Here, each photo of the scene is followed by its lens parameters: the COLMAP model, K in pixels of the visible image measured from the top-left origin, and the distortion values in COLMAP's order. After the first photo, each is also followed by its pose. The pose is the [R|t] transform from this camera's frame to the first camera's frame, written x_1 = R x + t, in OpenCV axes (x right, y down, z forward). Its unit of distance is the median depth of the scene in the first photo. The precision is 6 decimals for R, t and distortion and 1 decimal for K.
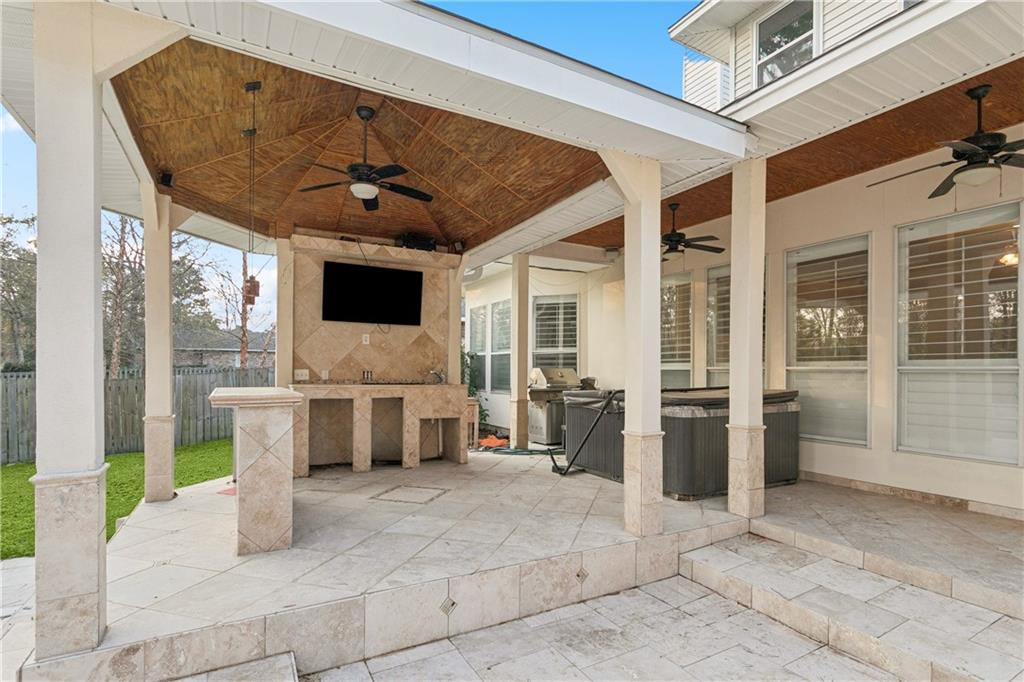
lens RADIAL K [[495.1, 0, 512.7], [0, 495.1, 369.0], [0, 0, 1]] dist [-0.000582, -0.001843]
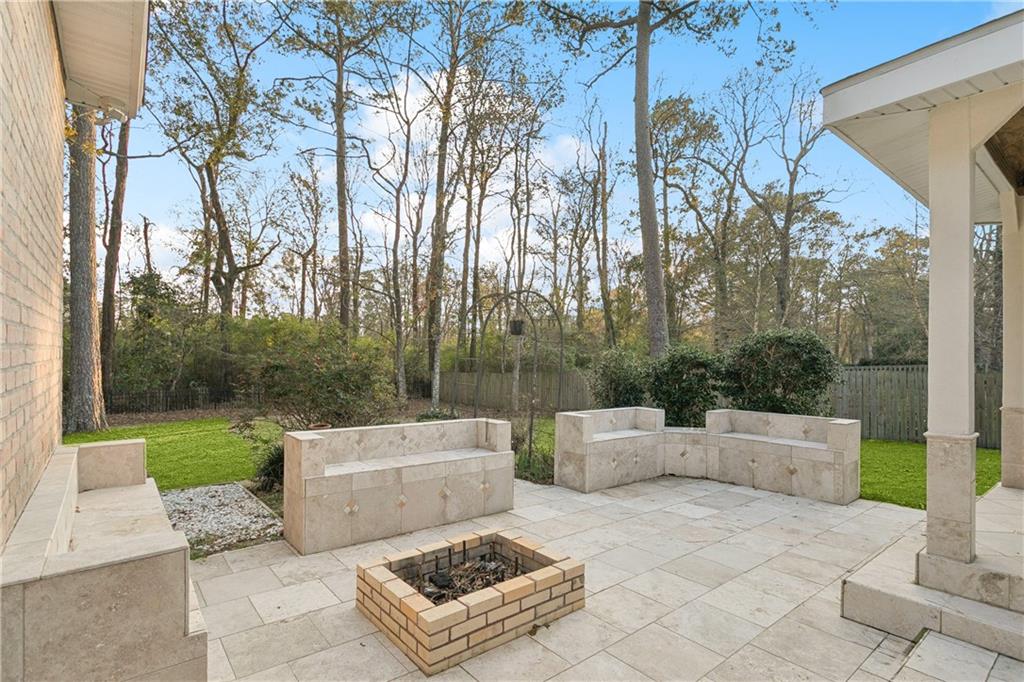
lens RADIAL K [[495.1, 0, 509.7], [0, 495.1, 360.8], [0, 0, 1]] dist [-0.000582, -0.001843]
pose [[0.159413, 0.002497, -0.987209, 0.294831], [-0.008647, 0.999962, 0.001133, 0.008919], [0.987174, 0.008356, 0.159429, -0.463953]]
